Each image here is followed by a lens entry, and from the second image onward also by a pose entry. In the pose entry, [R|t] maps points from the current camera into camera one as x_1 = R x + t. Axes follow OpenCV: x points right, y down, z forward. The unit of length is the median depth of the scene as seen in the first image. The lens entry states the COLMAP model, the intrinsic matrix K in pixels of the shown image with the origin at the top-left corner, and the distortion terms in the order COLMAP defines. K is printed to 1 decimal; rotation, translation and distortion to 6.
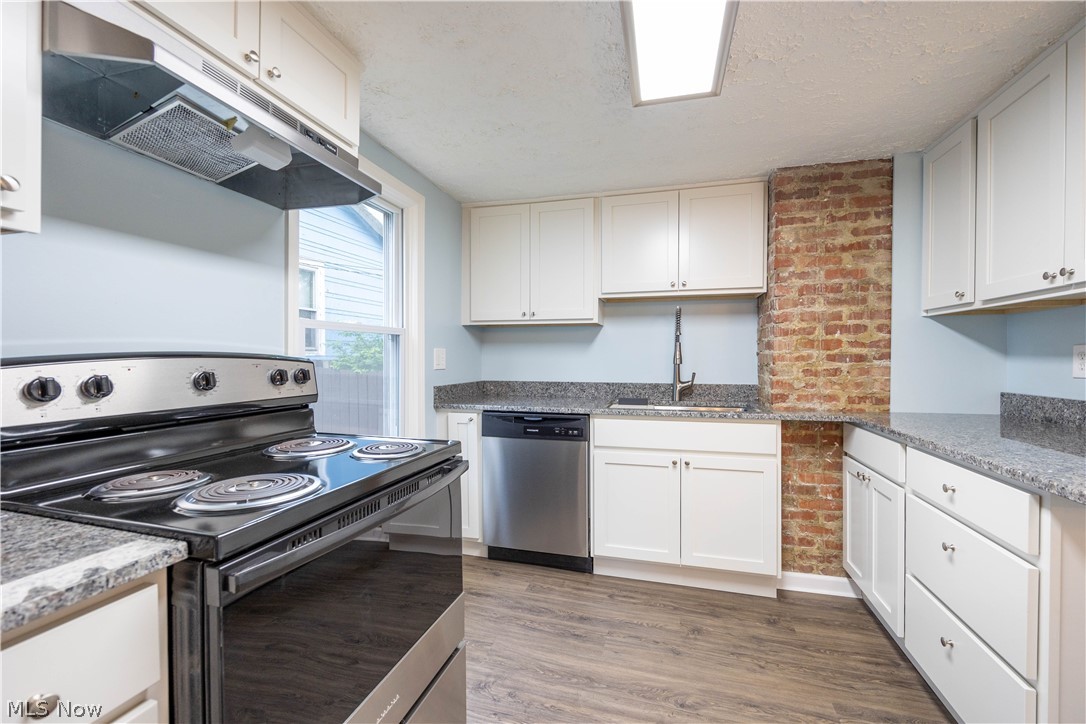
lens RADIAL K [[434.2, 0, 542.1], [0, 434.2, 363.0], [0, 0, 1]] dist [-0.003197, 0.000329]
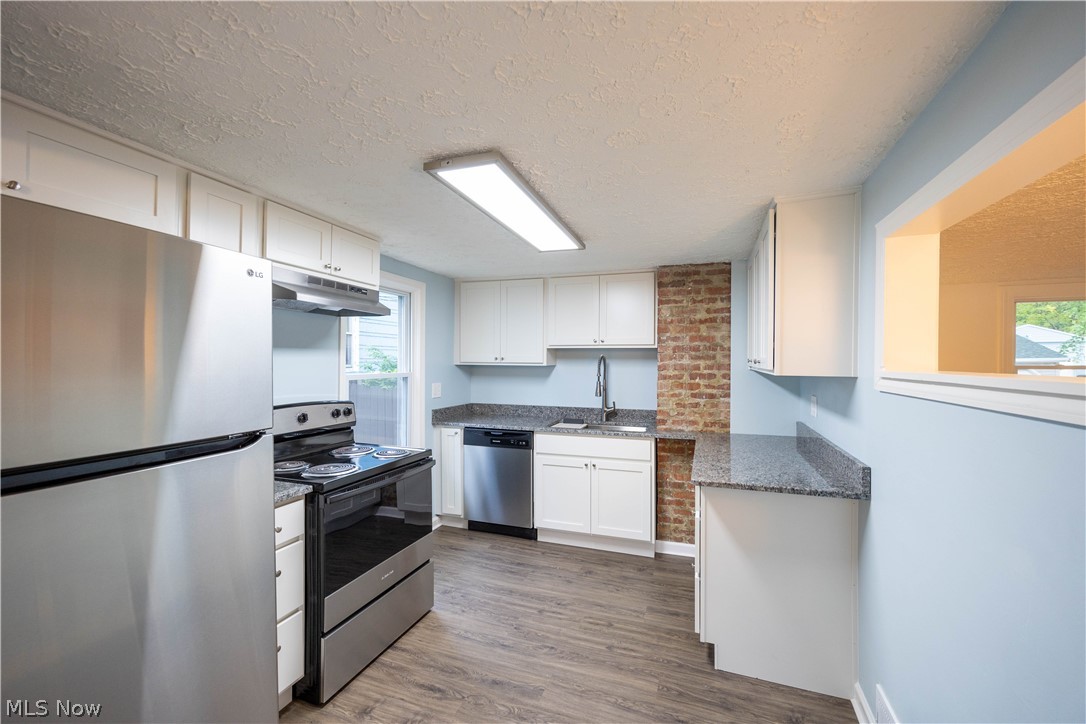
lens RADIAL K [[434.2, 0, 542.1], [0, 434.2, 363.0], [0, 0, 1]] dist [-0.003197, 0.000329]
pose [[0.997993, 0.003687, -0.063220, 0.246420], [-0.004328, 0.999941, -0.010010, -0.105295], [0.063179, 0.010264, 0.997949, -0.505060]]
